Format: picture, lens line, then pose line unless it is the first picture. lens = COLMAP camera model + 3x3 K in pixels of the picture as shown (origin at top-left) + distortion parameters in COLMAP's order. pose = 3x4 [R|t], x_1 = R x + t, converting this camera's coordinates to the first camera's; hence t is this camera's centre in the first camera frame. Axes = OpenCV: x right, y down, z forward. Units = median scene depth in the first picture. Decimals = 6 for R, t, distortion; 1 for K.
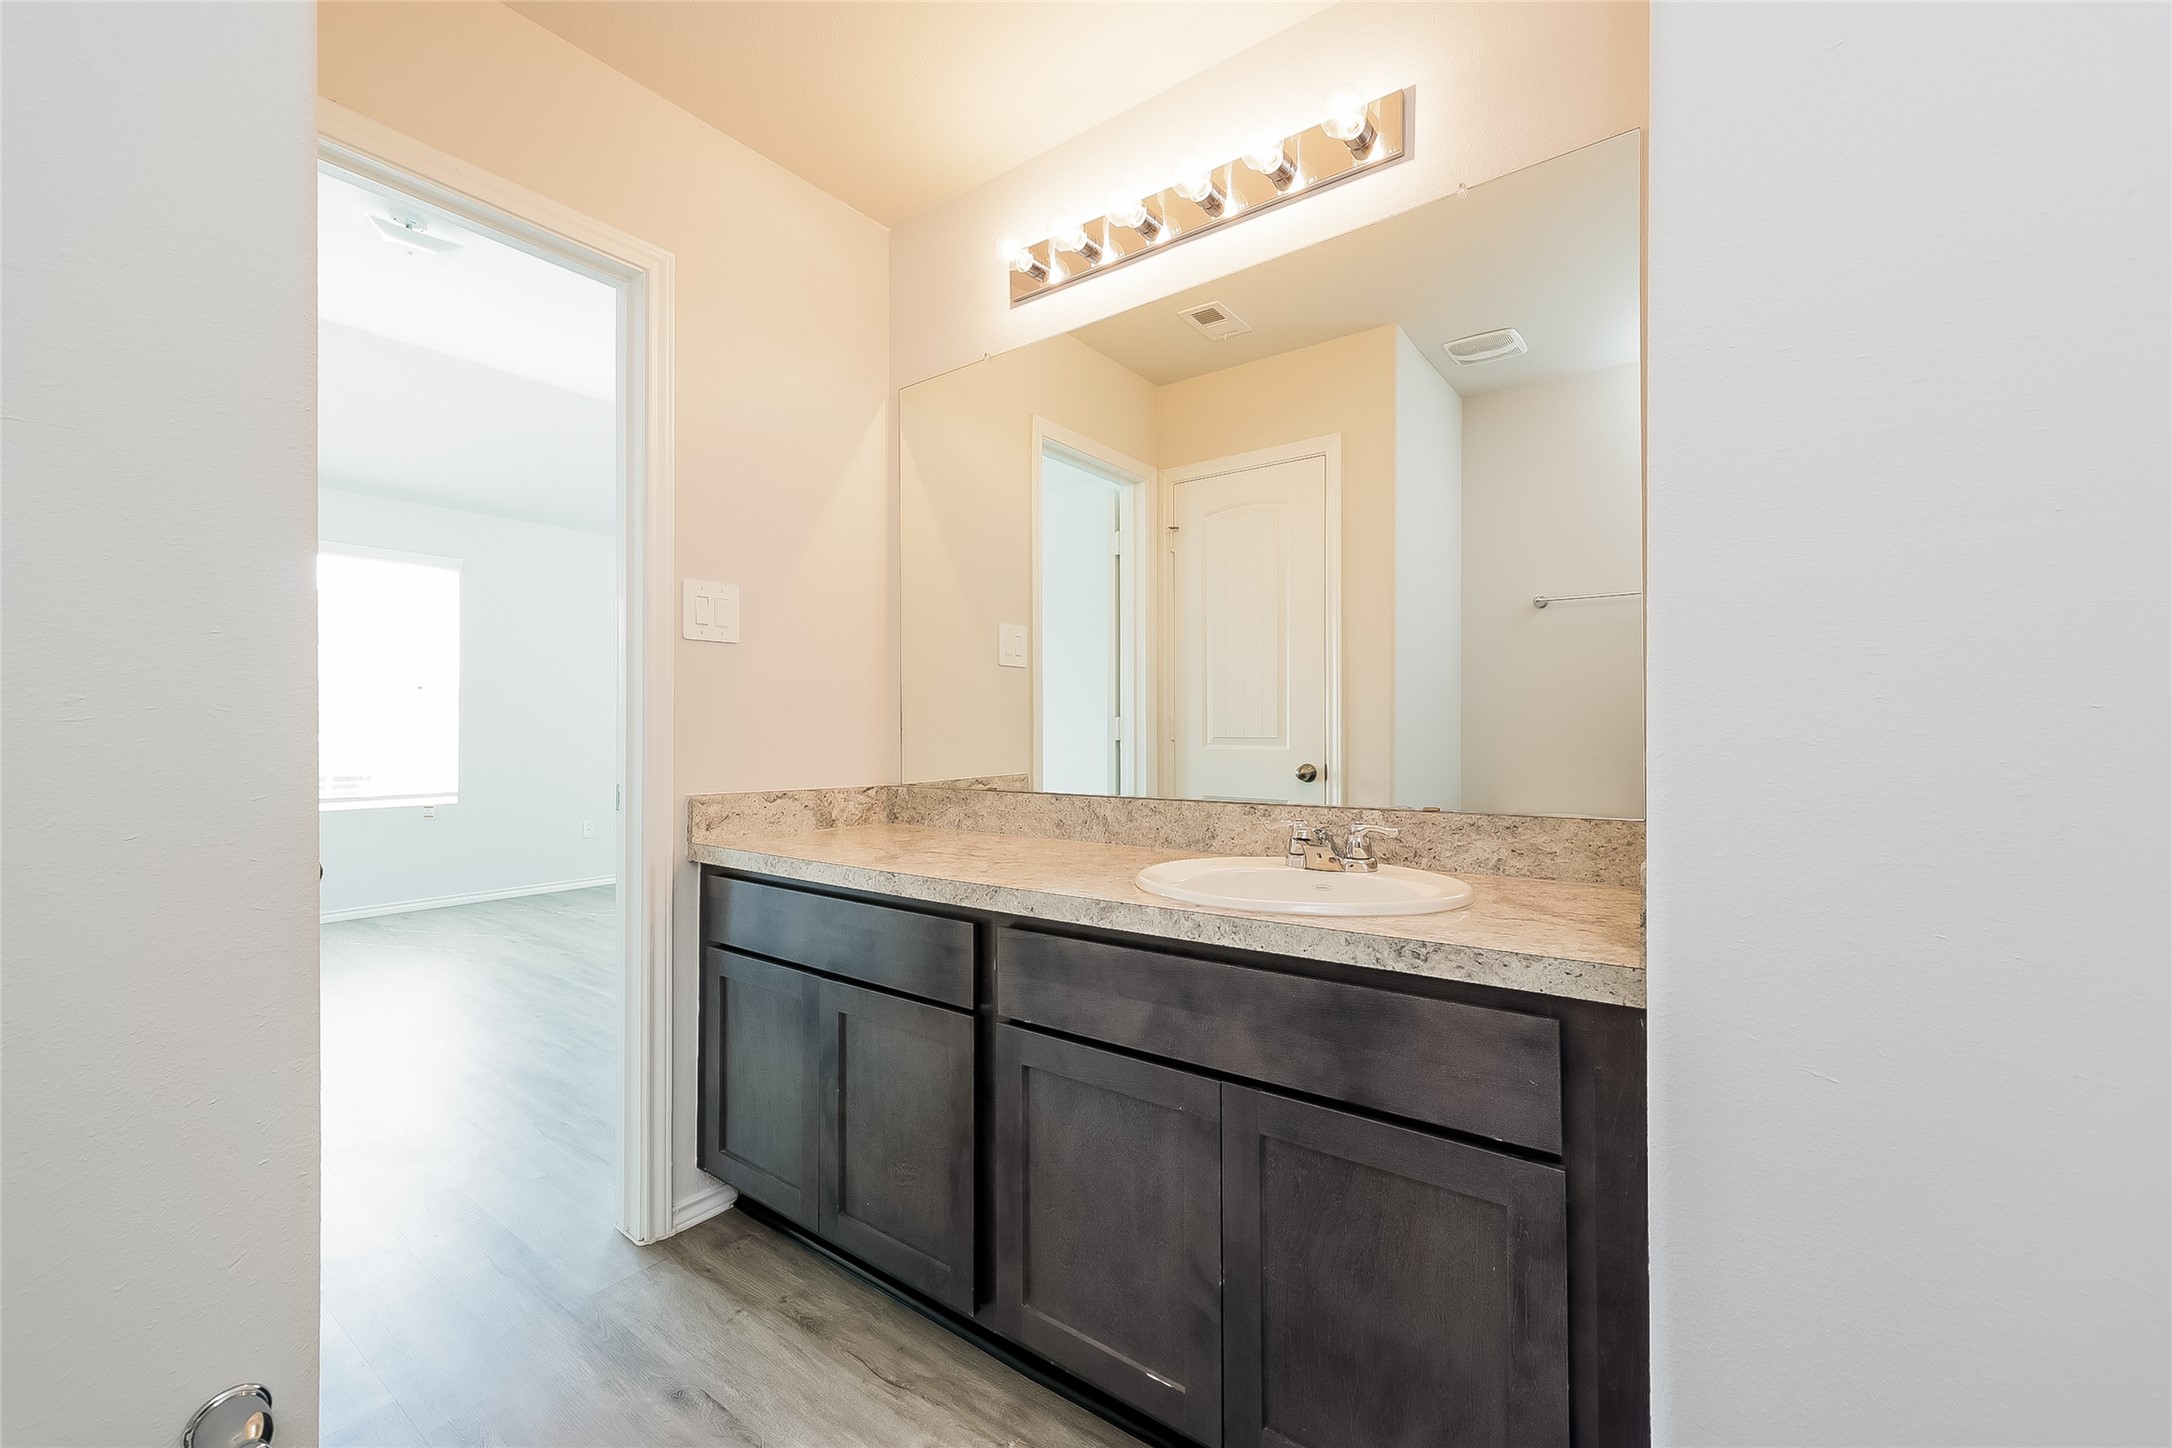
lens RADIAL K [[852.8, 0, 1086.0], [0, 852.8, 724.0], [0, 0, 1]] dist [0.000481, 0.000092]
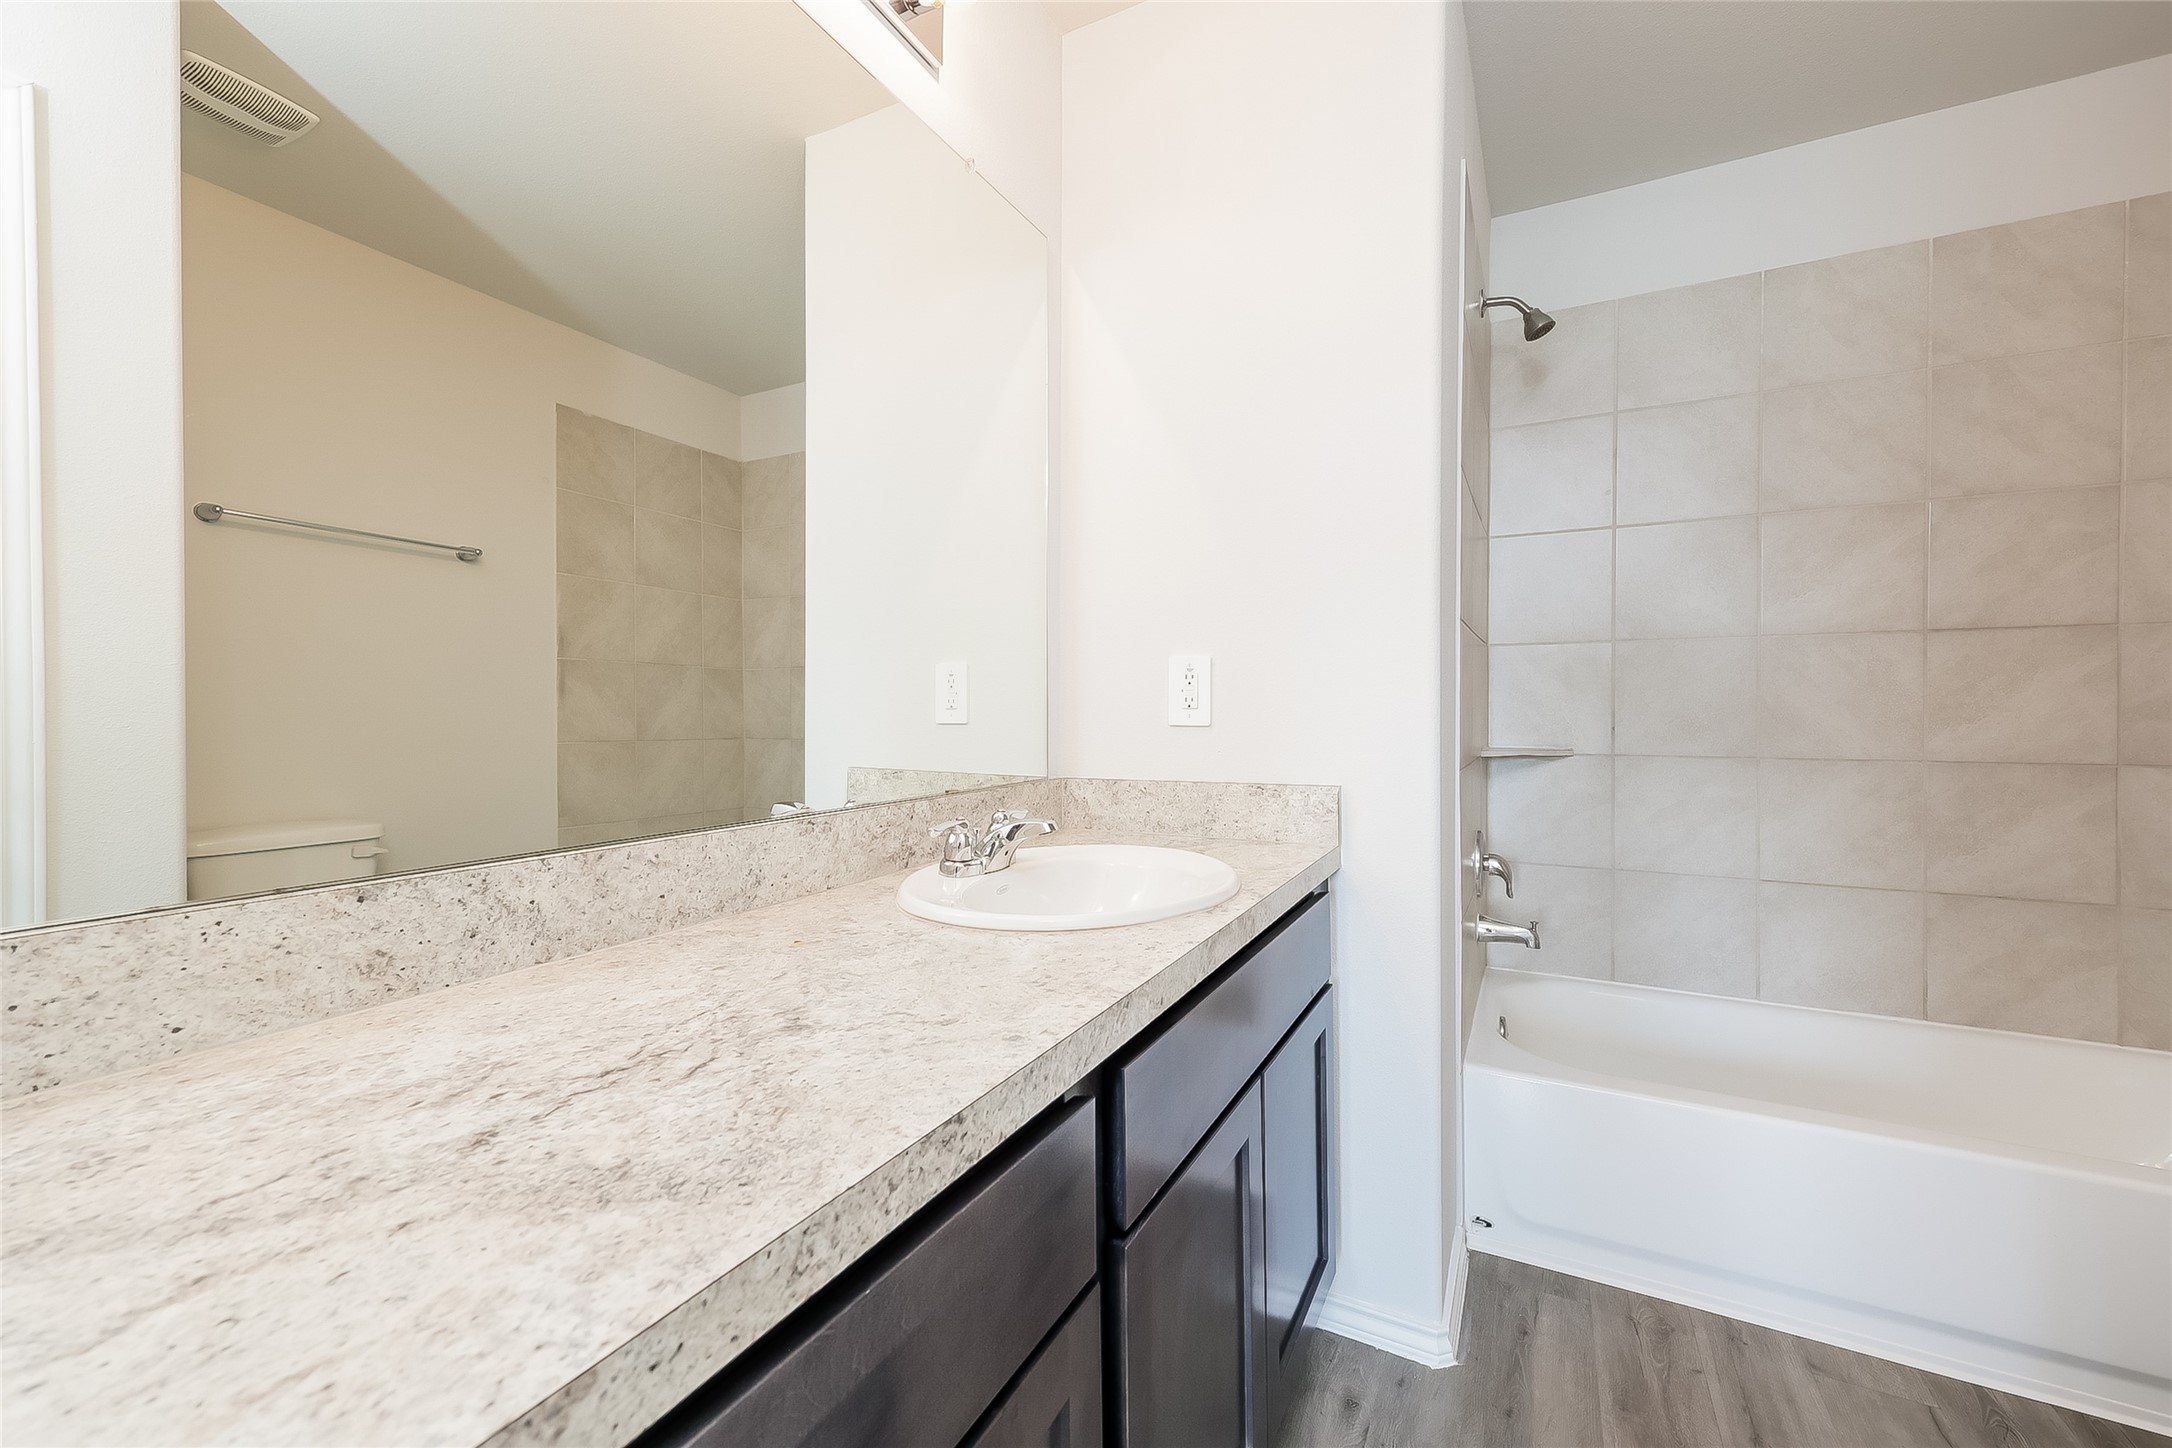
lens RADIAL K [[852.8, 0, 1086.0], [0, 852.8, 724.0], [0, 0, 1]] dist [0.000481, 0.000092]
pose [[-0.144466, -0.002254, 0.989507, -0.477747], [0.005718, 0.999979, 0.003113, 0.019174], [-0.989493, 0.006108, -0.144450, 0.844251]]
